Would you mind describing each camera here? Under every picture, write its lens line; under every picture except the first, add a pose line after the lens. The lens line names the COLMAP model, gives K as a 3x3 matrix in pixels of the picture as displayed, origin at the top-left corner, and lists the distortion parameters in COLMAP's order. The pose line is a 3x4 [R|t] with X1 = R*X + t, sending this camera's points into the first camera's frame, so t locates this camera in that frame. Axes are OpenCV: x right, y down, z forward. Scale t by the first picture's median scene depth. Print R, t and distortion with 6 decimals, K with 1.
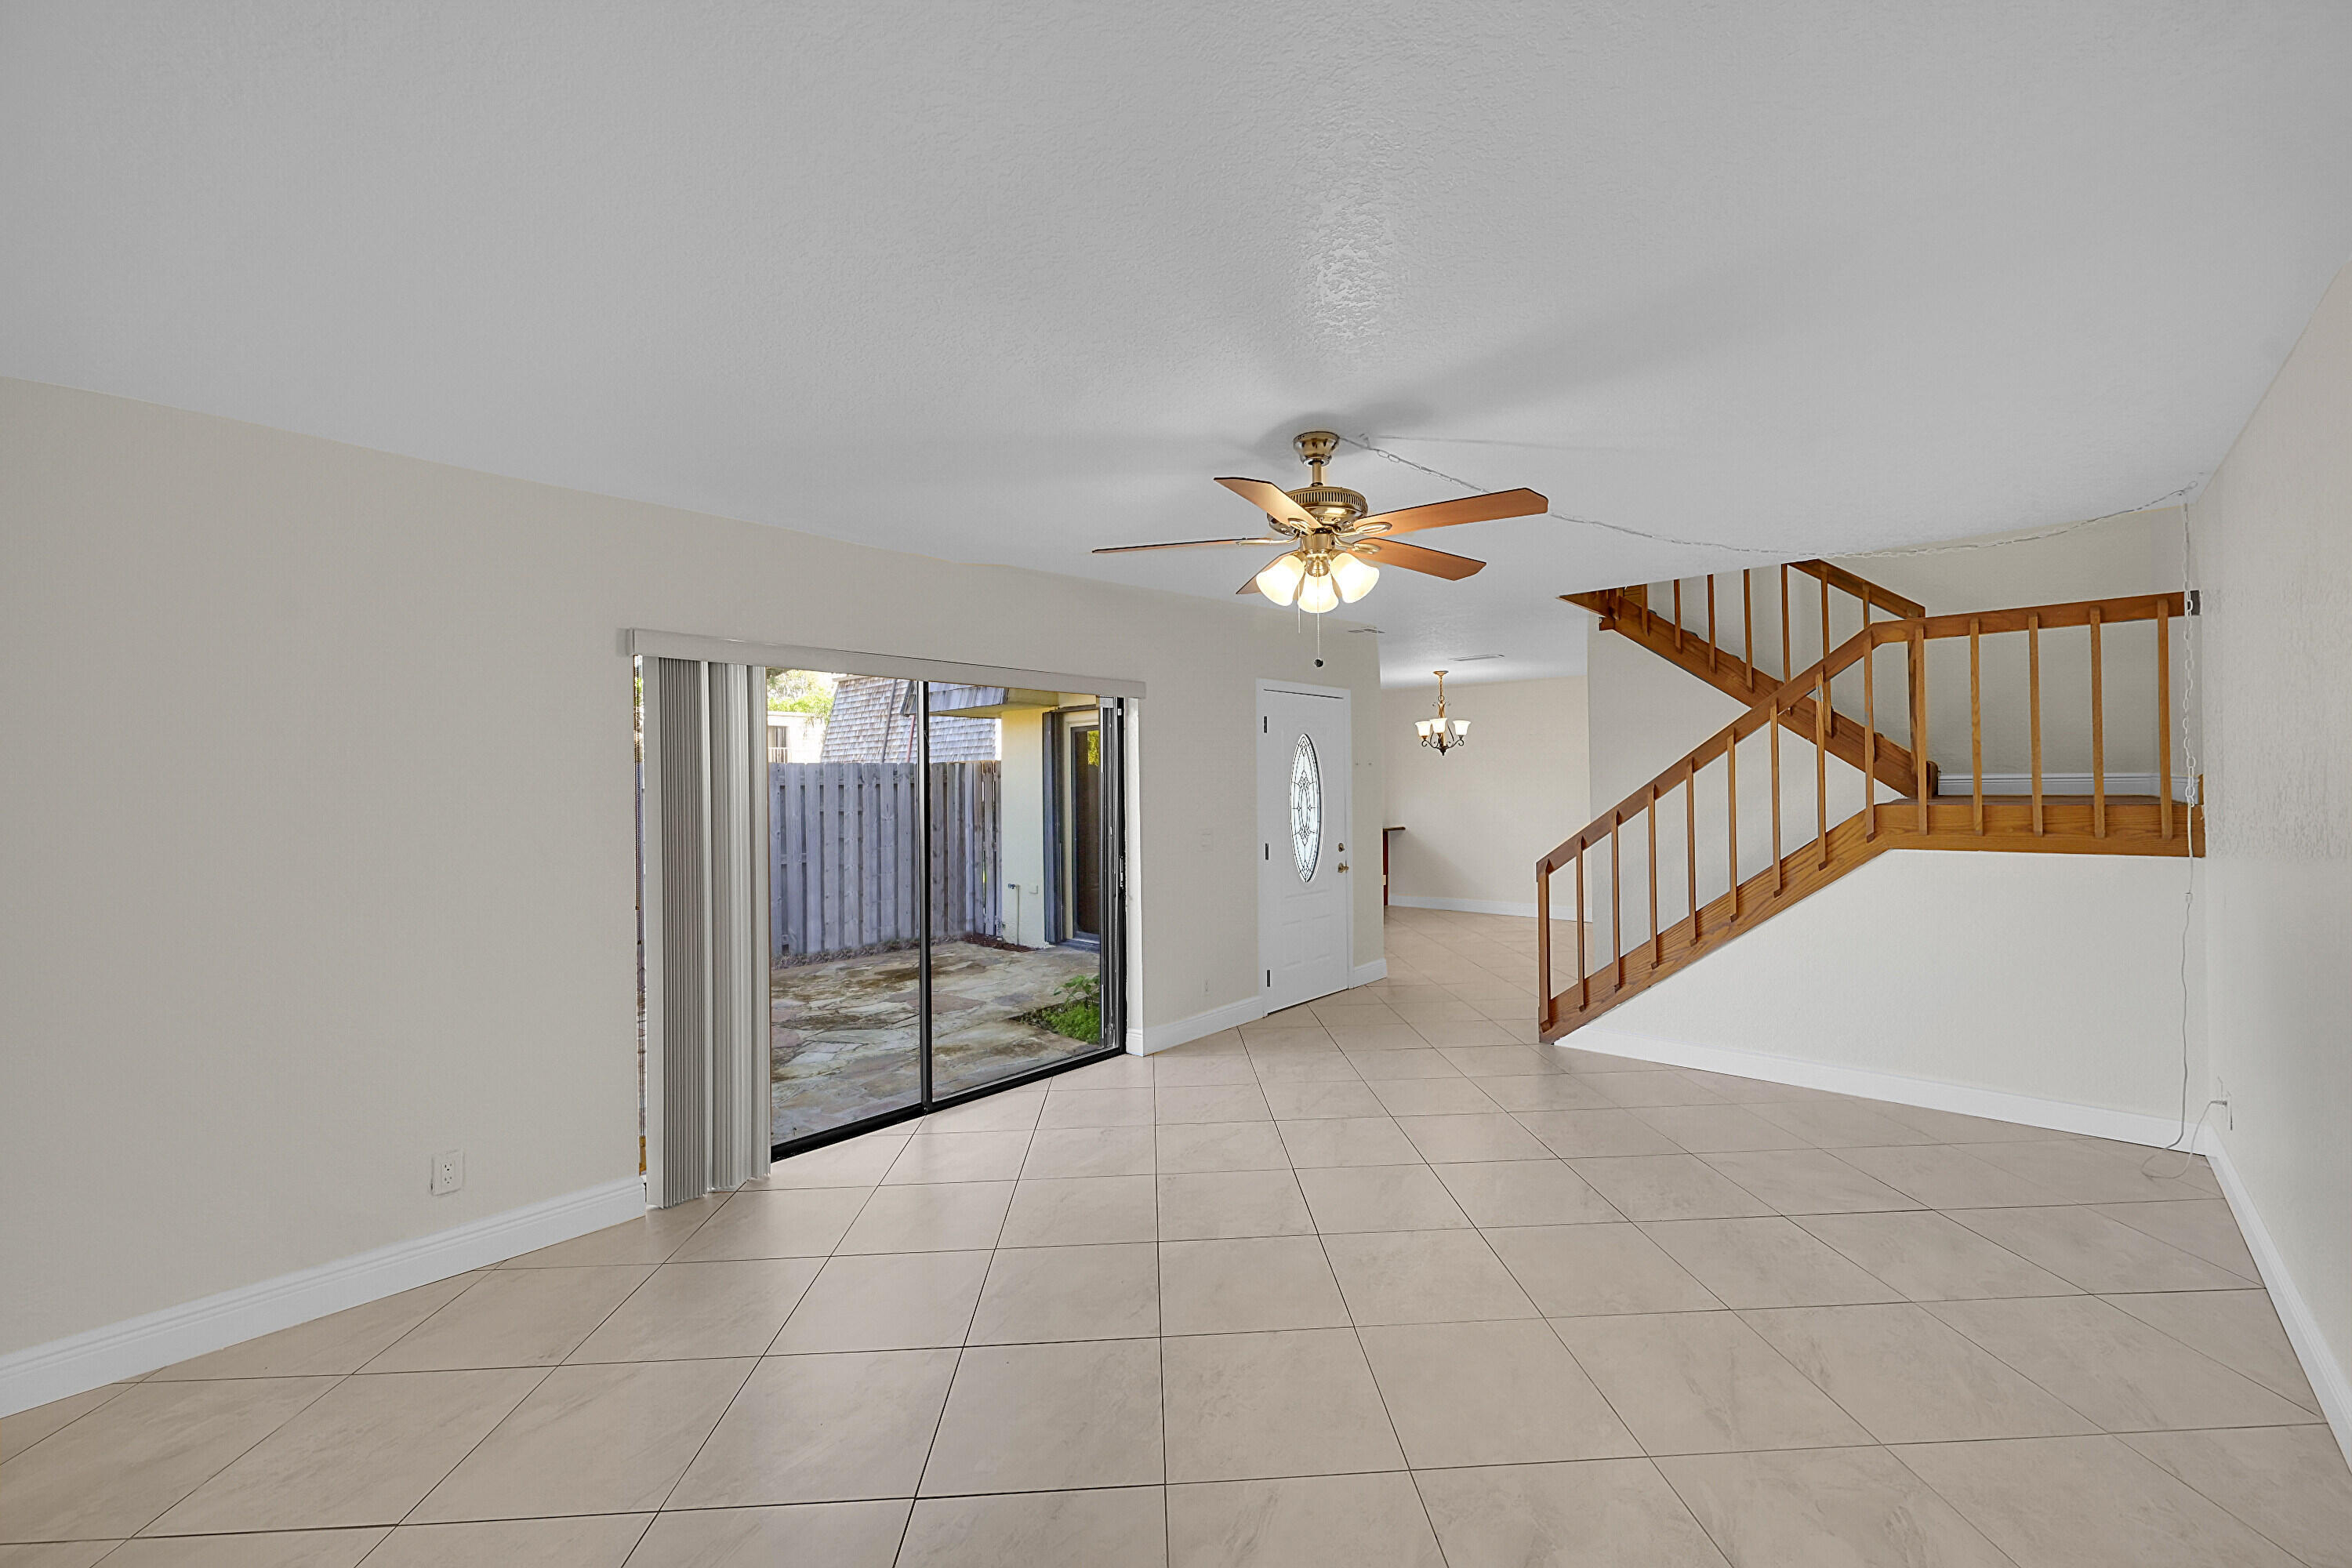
lens RADIAL K [[923.0, 0, 1184.9], [0, 923.0, 778.8], [0, 0, 1]] dist [-0.002134, -0.000072]
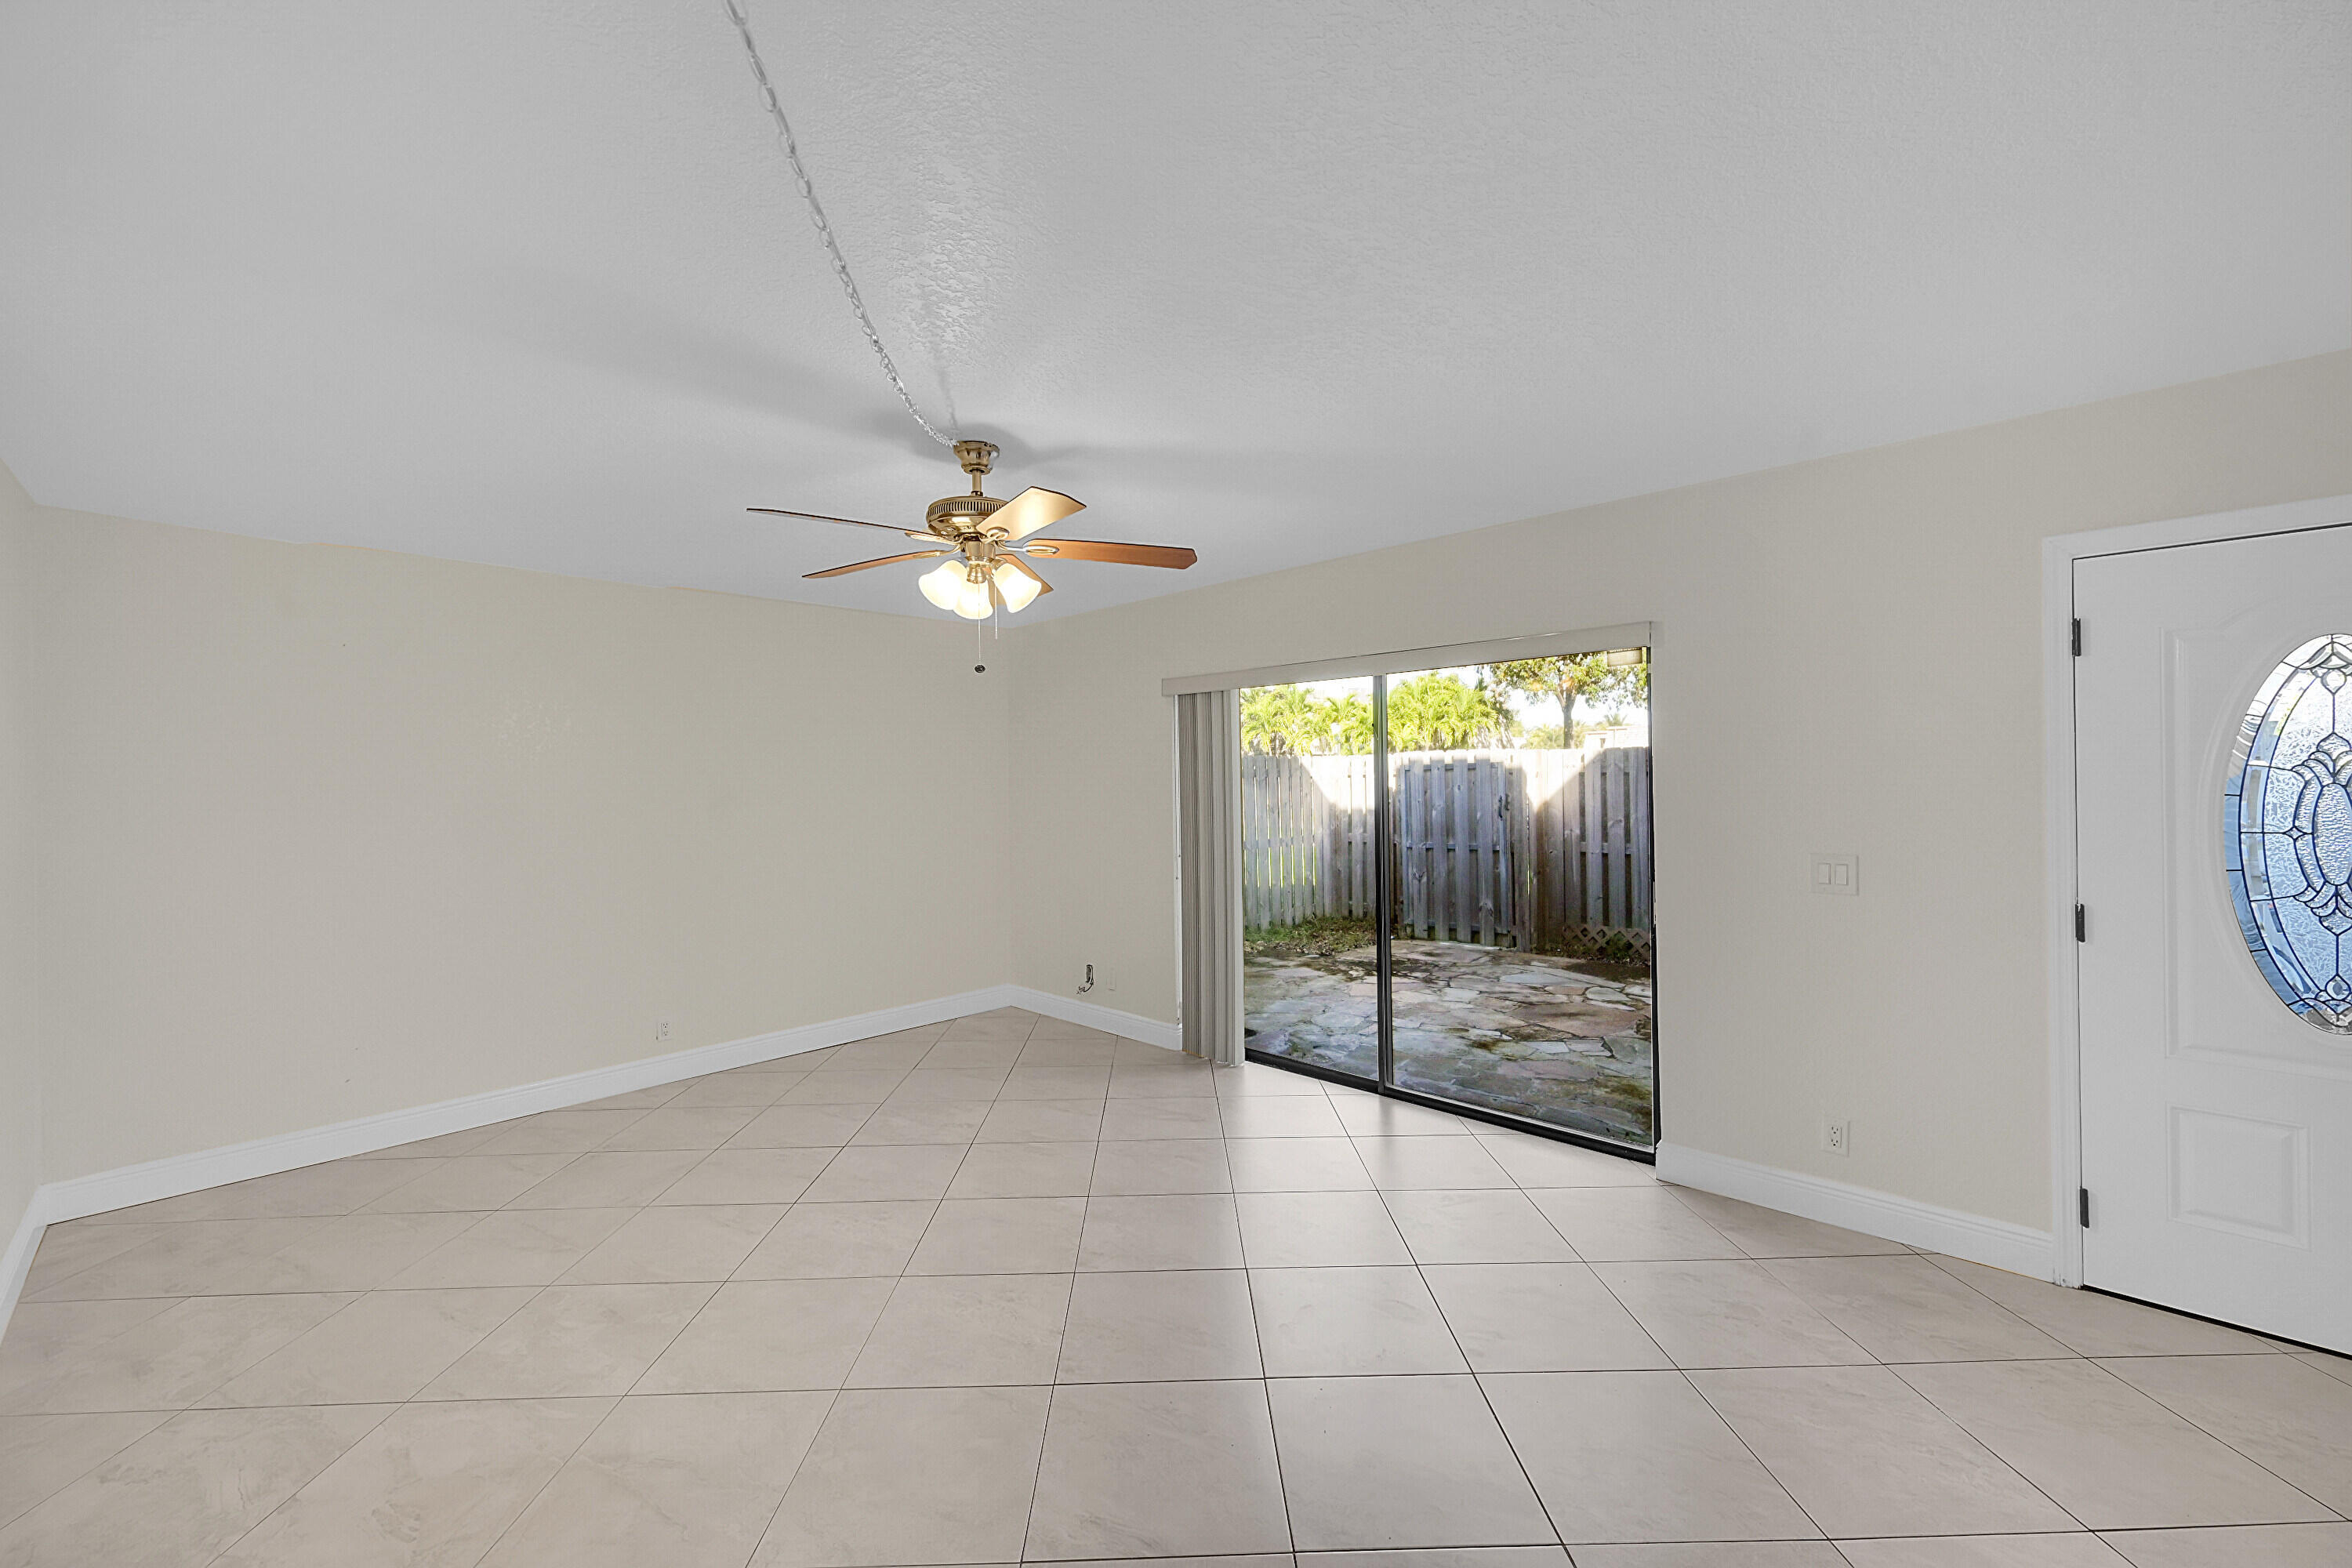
lens RADIAL K [[938.2, 0, 1209.6], [0, 938.2, 765.9], [0, 0, 1]] dist [-0.013245, -0.000018]
pose [[-0.012603, -0.002007, -0.999919, 0.973422], [0.018743, 0.999822, -0.002244, -0.007304], [0.999745, -0.018769, -0.012564, 1.043776]]
